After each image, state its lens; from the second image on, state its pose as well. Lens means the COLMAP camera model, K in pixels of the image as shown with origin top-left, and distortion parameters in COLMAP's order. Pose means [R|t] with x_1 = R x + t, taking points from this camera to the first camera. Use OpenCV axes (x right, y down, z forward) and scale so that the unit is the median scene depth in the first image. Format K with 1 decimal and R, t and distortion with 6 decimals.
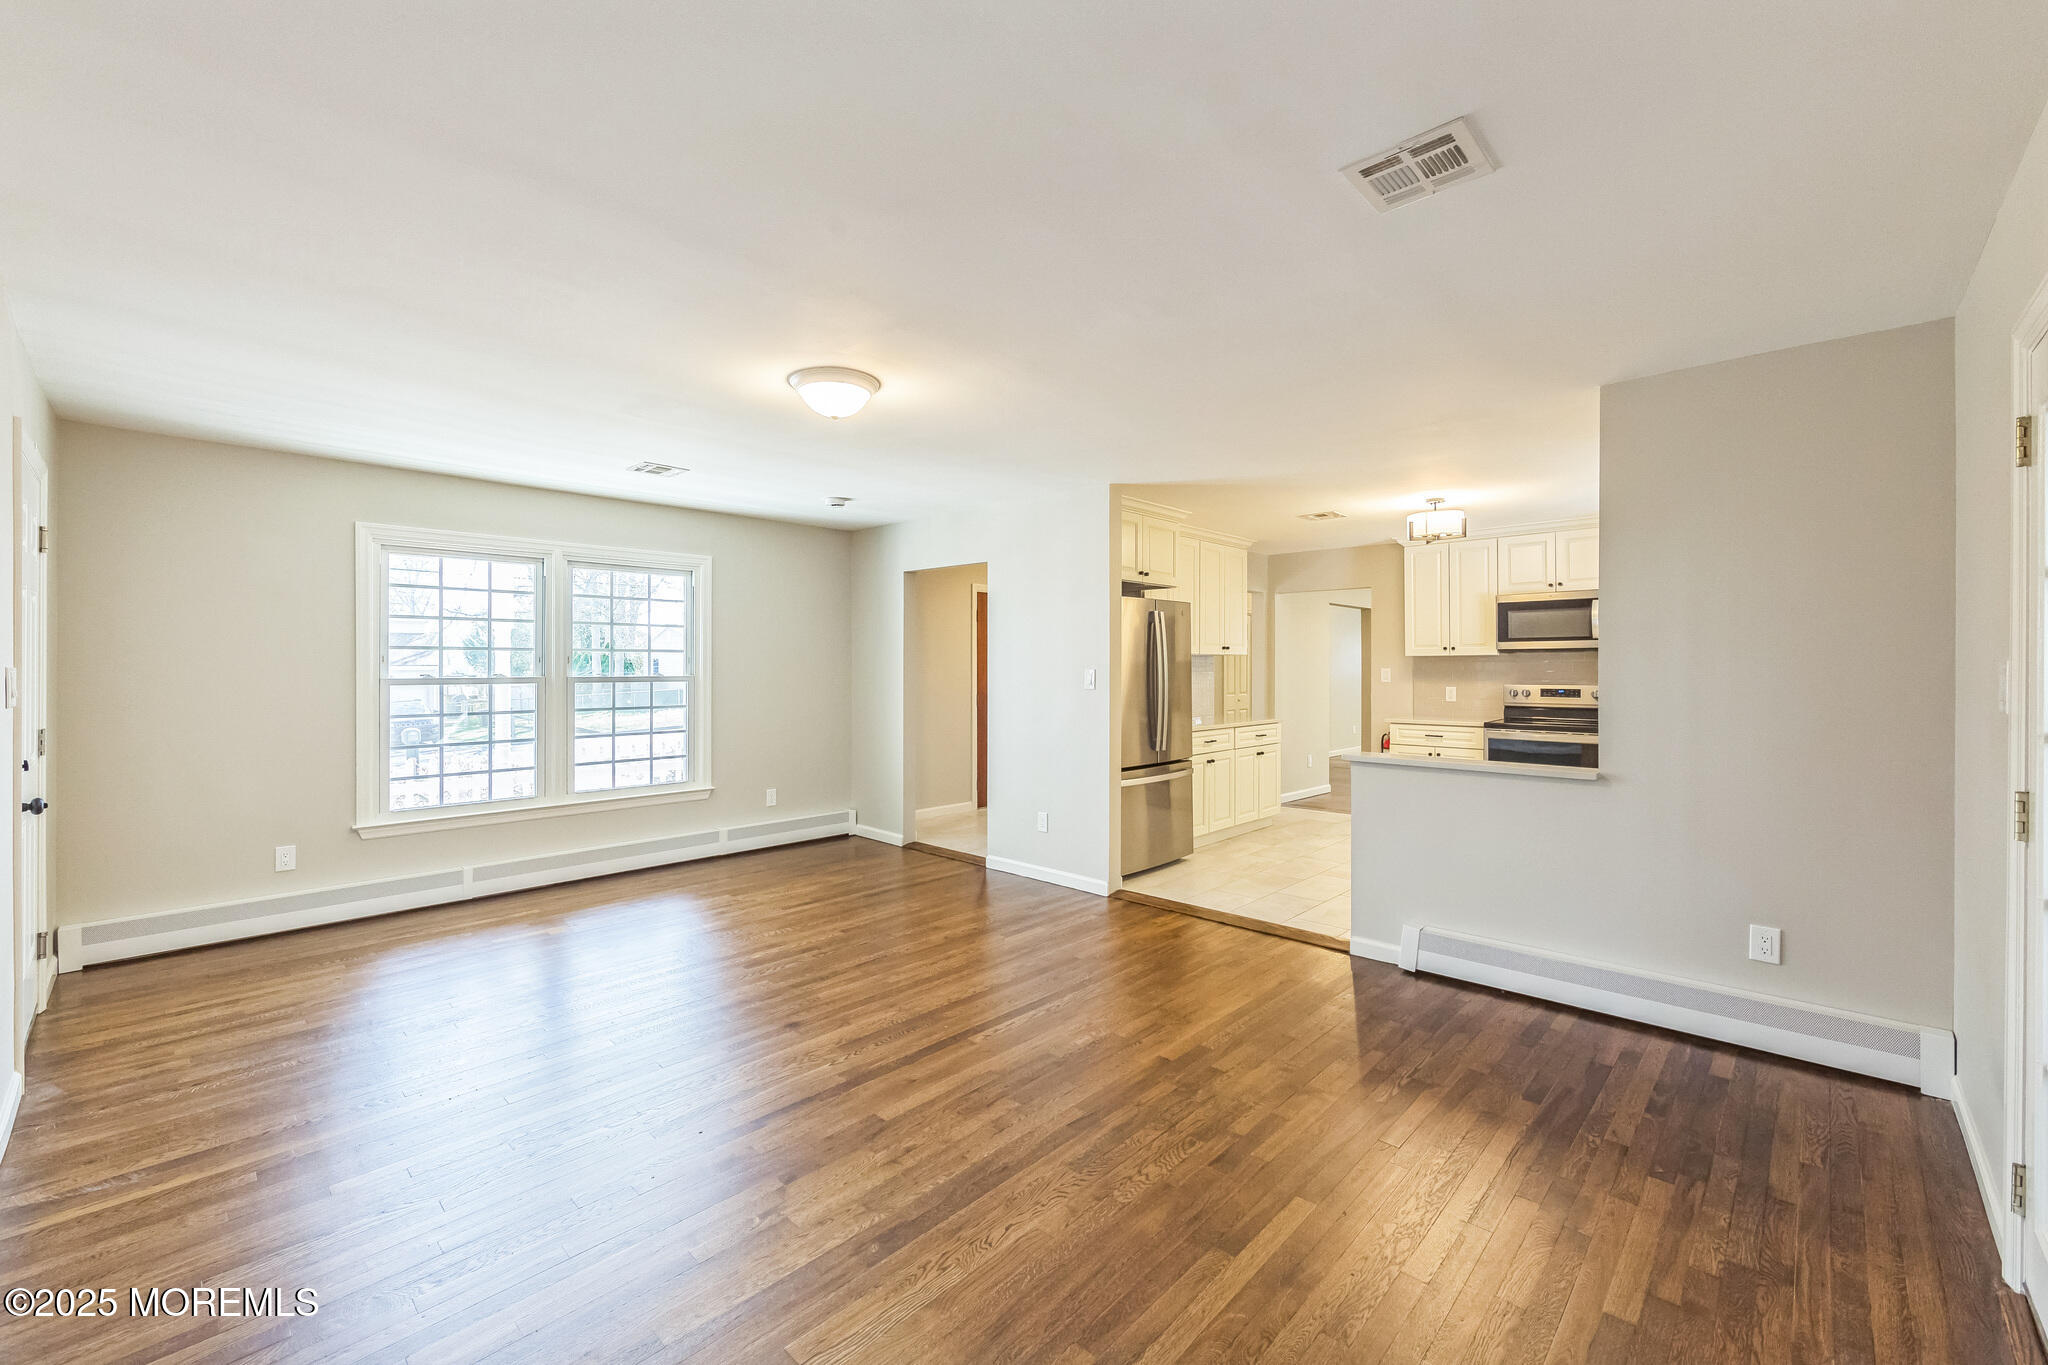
lens RADIAL K [[836.3, 0, 1014.6], [0, 836.3, 672.5], [0, 0, 1]] dist [-0.001718, -0.000377]
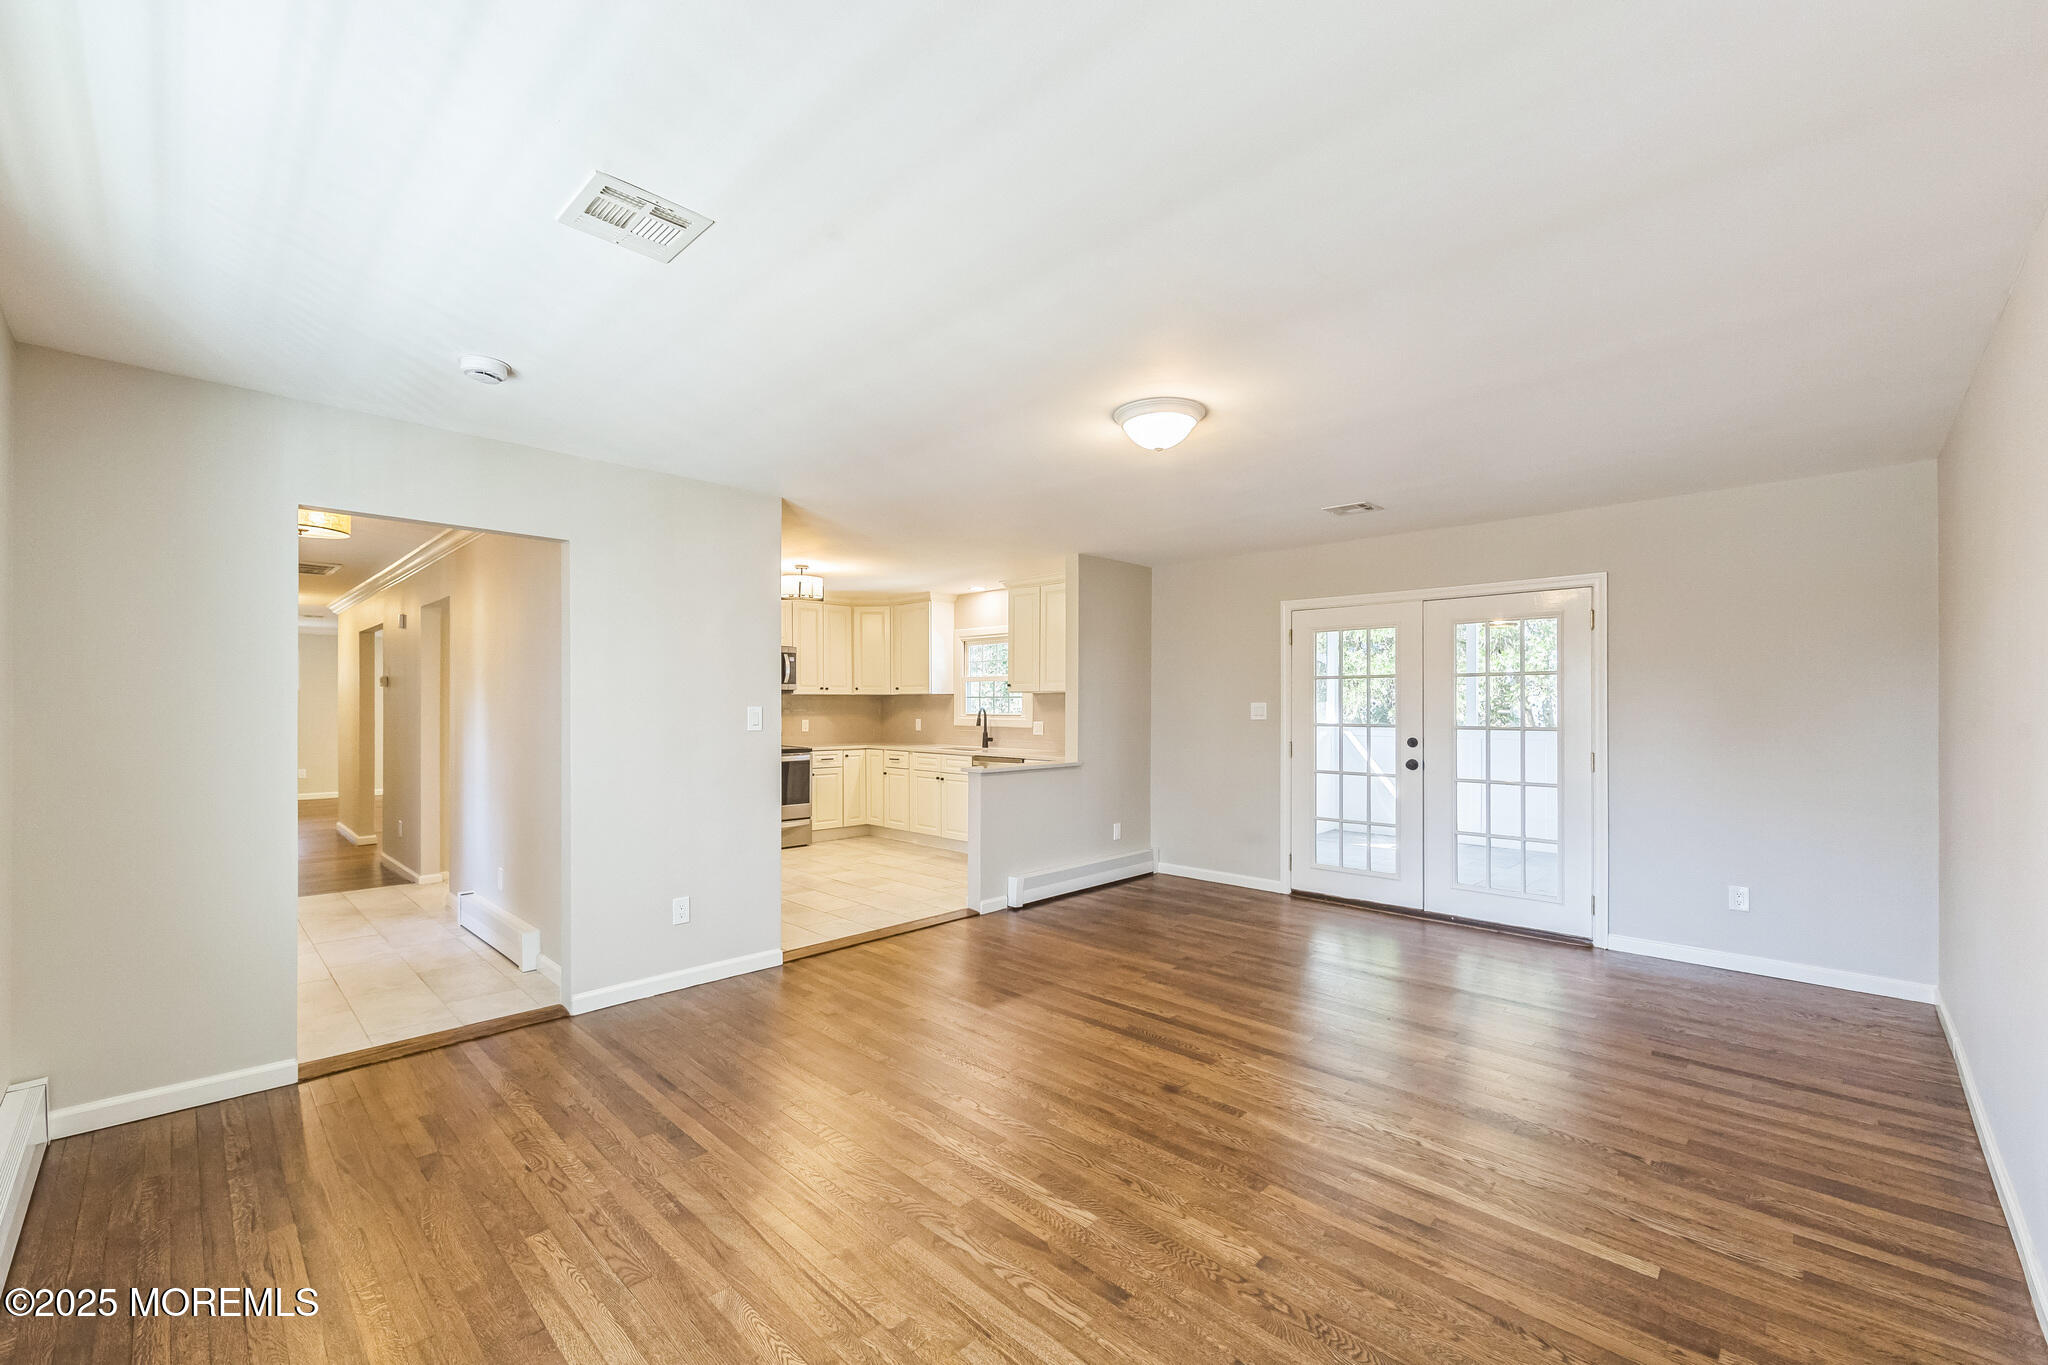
lens RADIAL K [[836.3, 0, 1018.5], [0, 836.3, 697.2], [0, 0, 1]] dist [-0.001718, -0.000377]
pose [[-0.005989, 0.013313, 0.999893, -1.174670], [0.004281, 0.999903, -0.013287, 0.002211], [-0.999973, 0.004201, -0.006045, 1.158504]]
